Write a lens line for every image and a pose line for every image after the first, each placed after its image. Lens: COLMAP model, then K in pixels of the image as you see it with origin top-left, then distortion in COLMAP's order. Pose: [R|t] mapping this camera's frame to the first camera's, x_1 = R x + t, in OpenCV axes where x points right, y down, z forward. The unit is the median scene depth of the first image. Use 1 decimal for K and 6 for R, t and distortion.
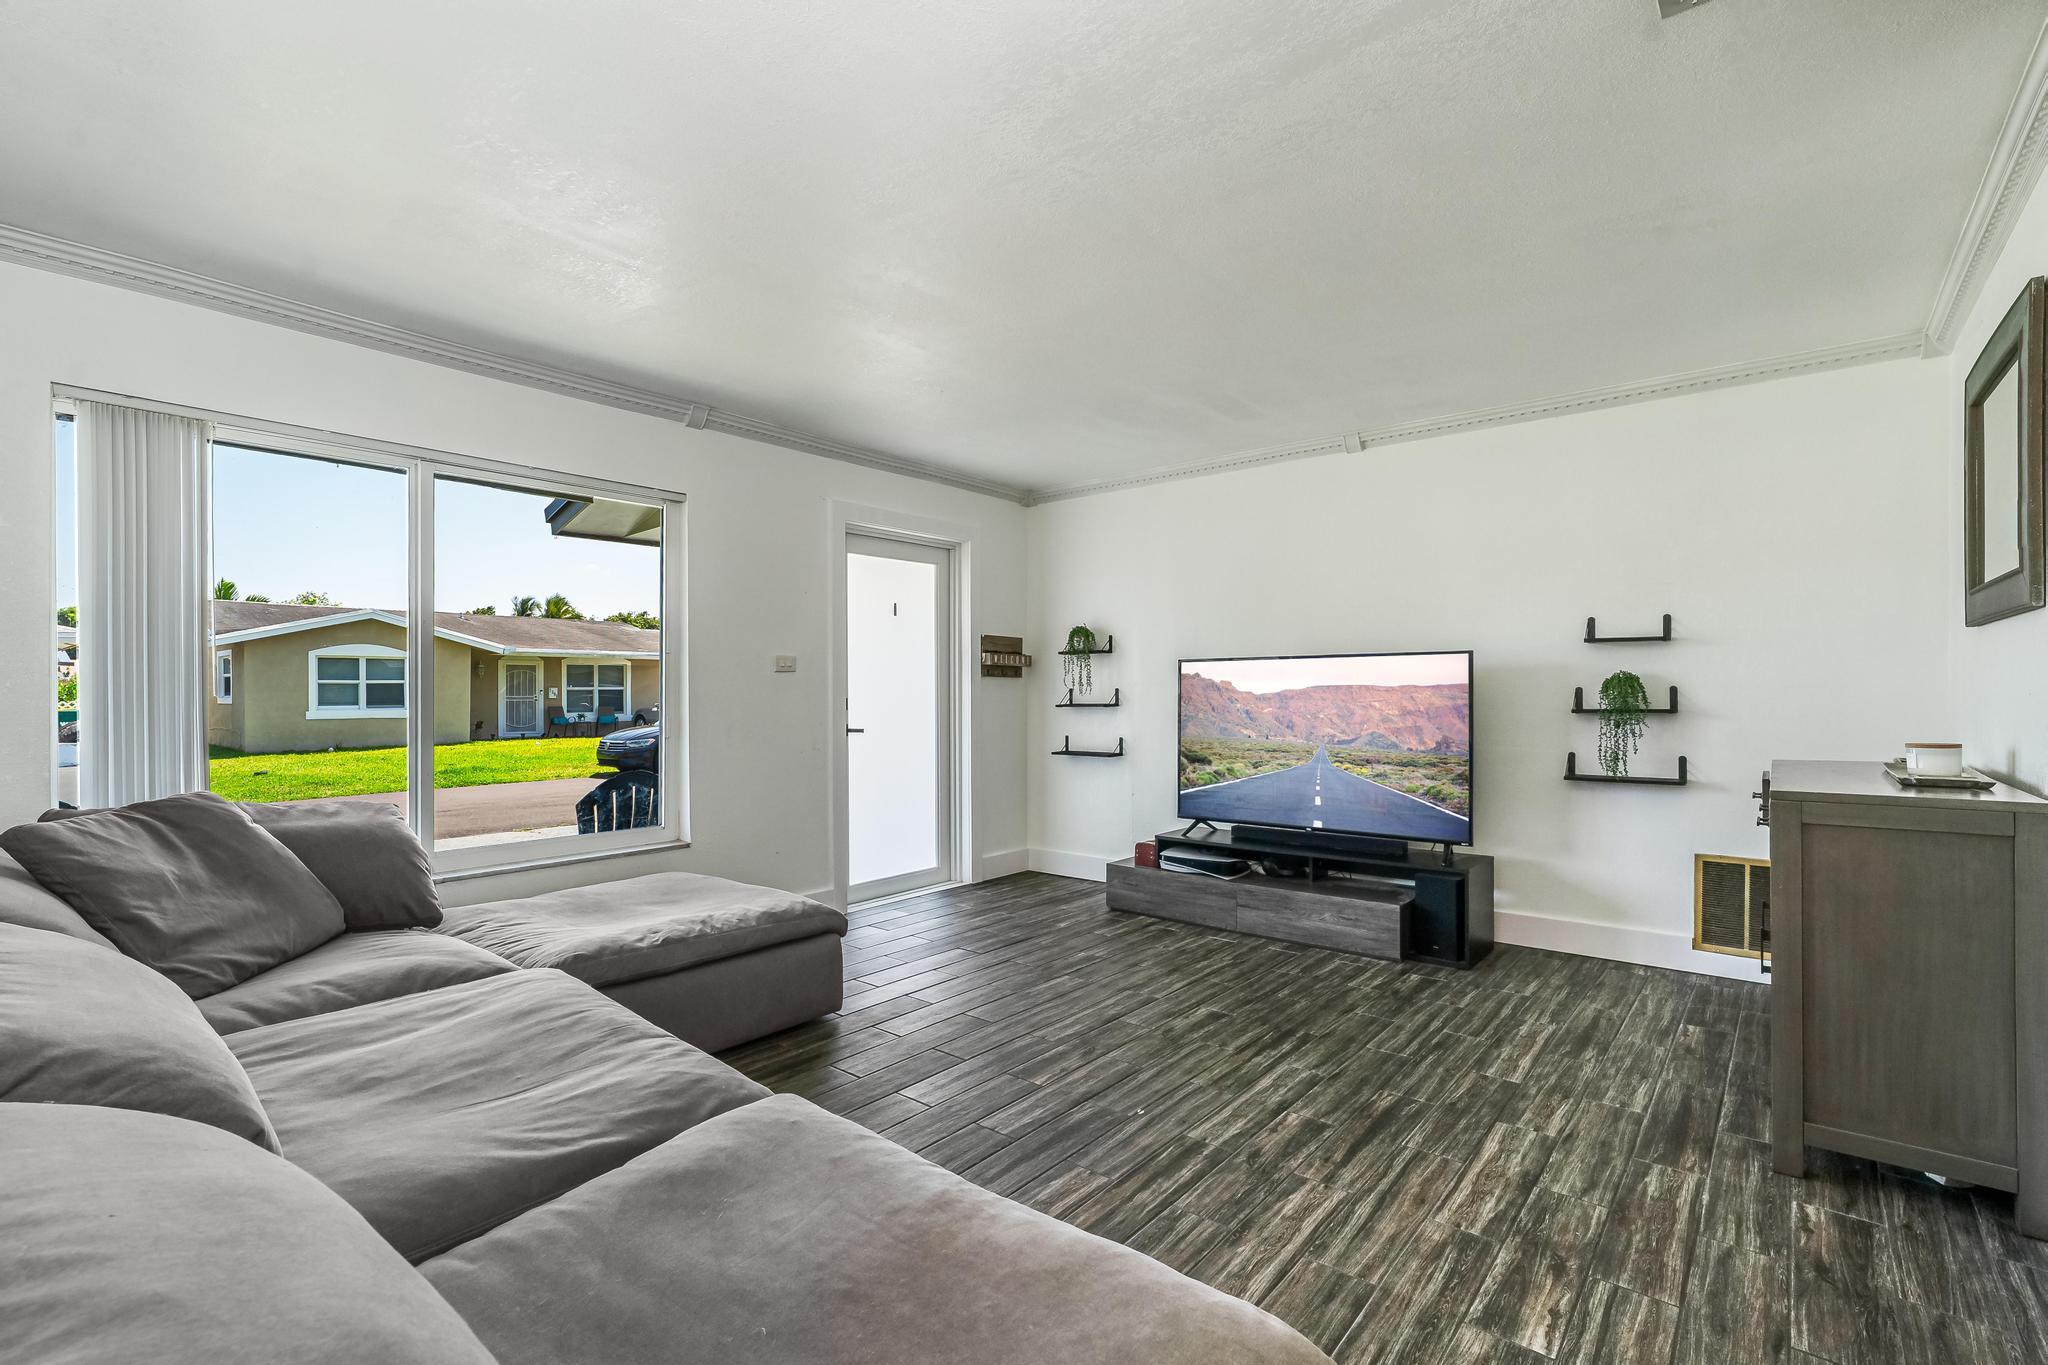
lens RADIAL K [[926.7, 0, 1023.5], [0, 926.7, 695.7], [0, 0, 1]] dist [-0.003229, 0.004268]
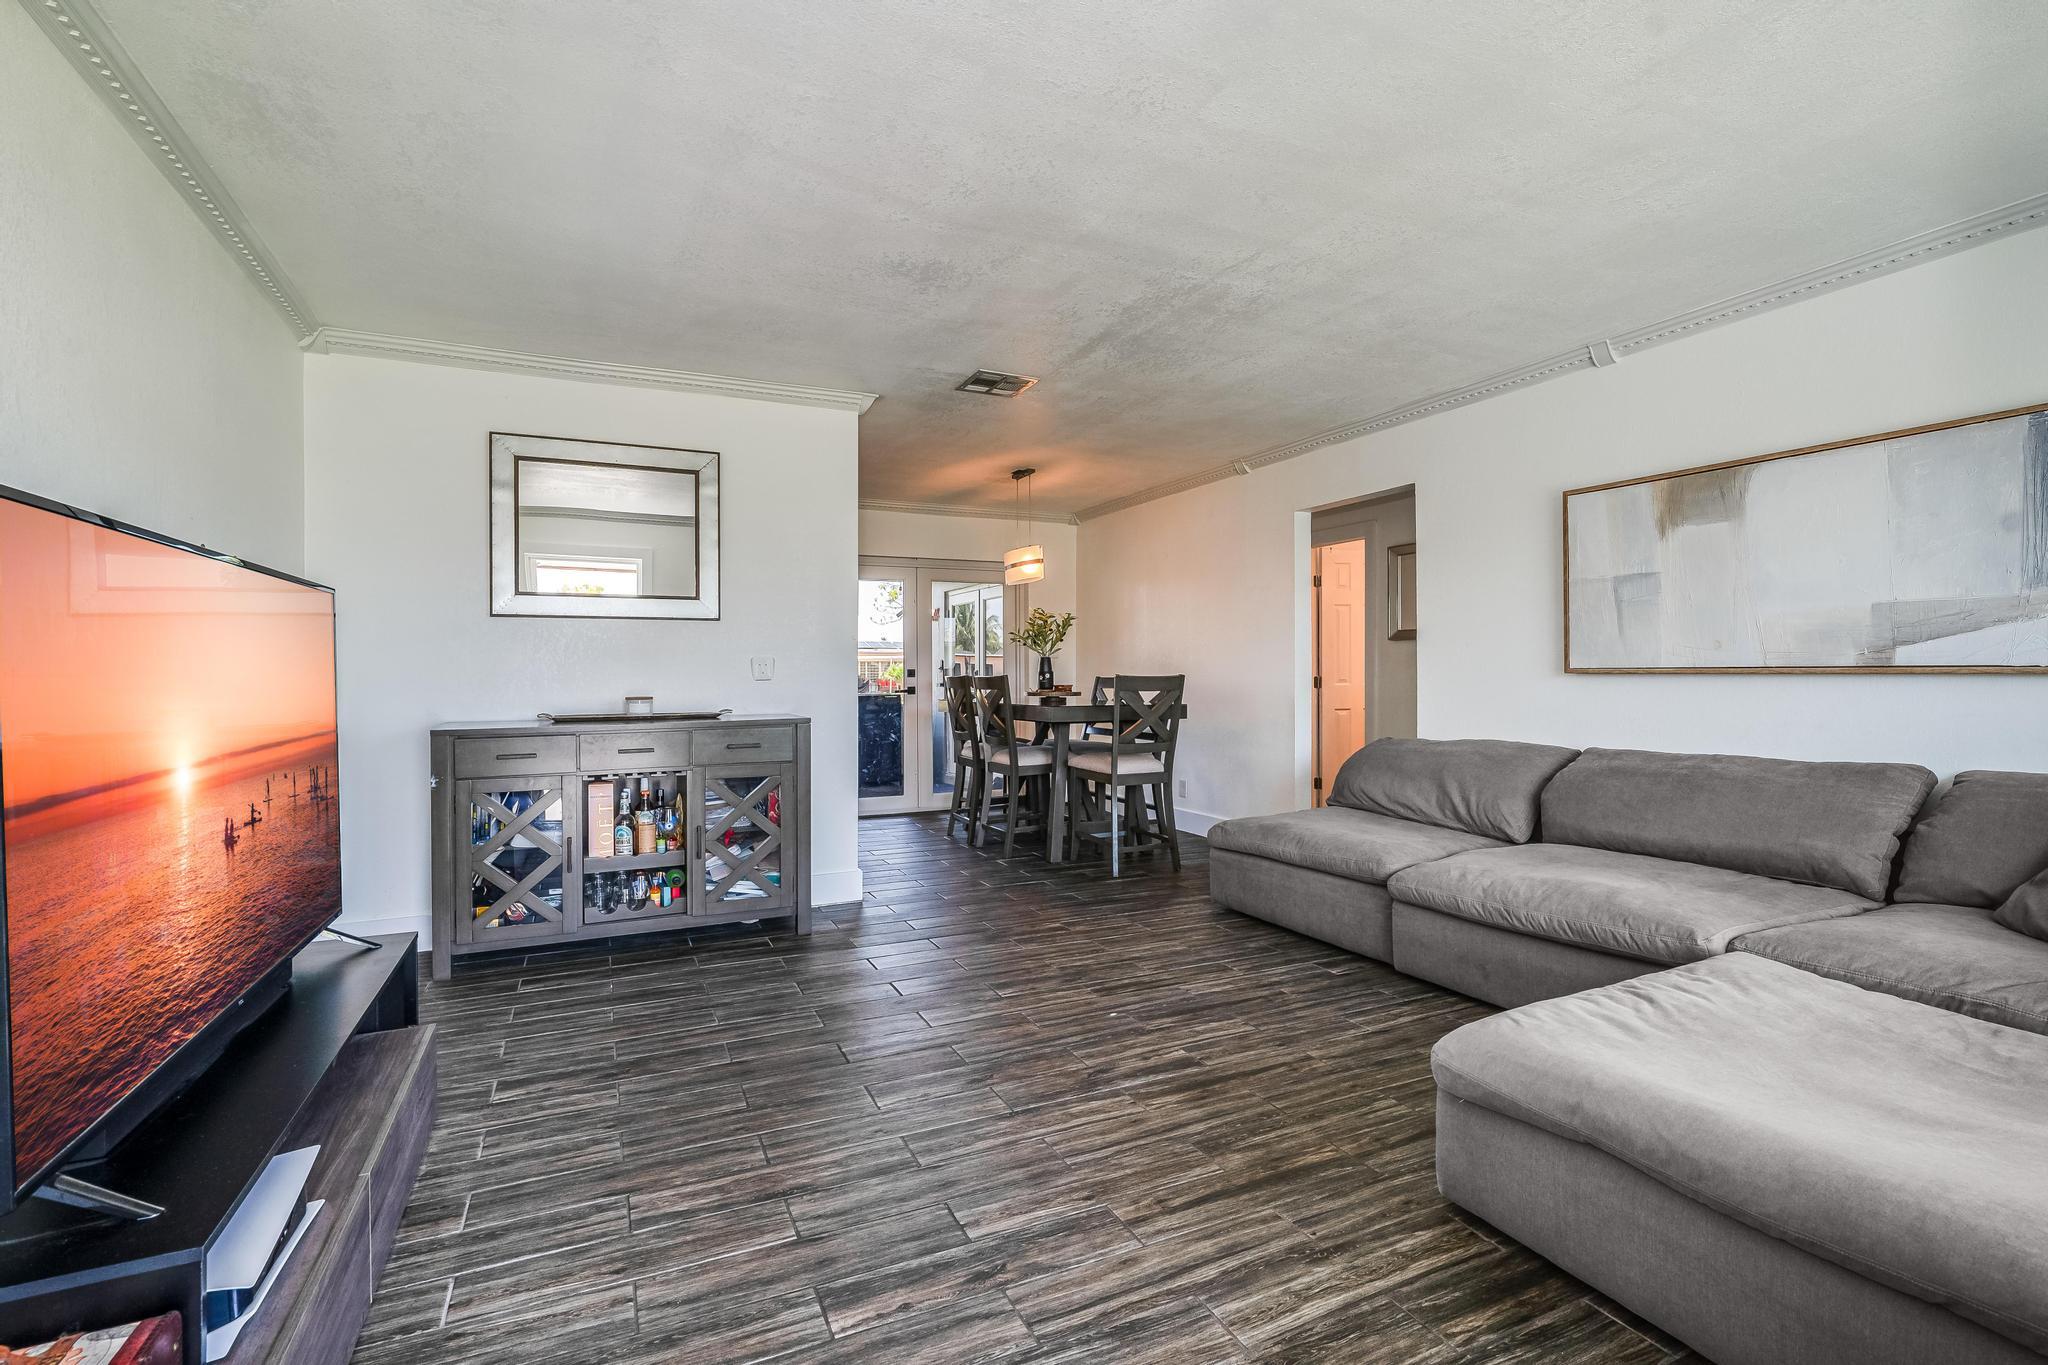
lens RADIAL K [[919.0, 0, 1025.2], [0, 919.0, 682.3], [0, 0, 1]] dist [-0.000342, 0.000639]
pose [[-0.903509, 0.001103, 0.428569, -0.235379], [0.008099, 0.999862, 0.014502, 0.008932], [-0.428493, 0.016573, -0.903393, 1.812770]]
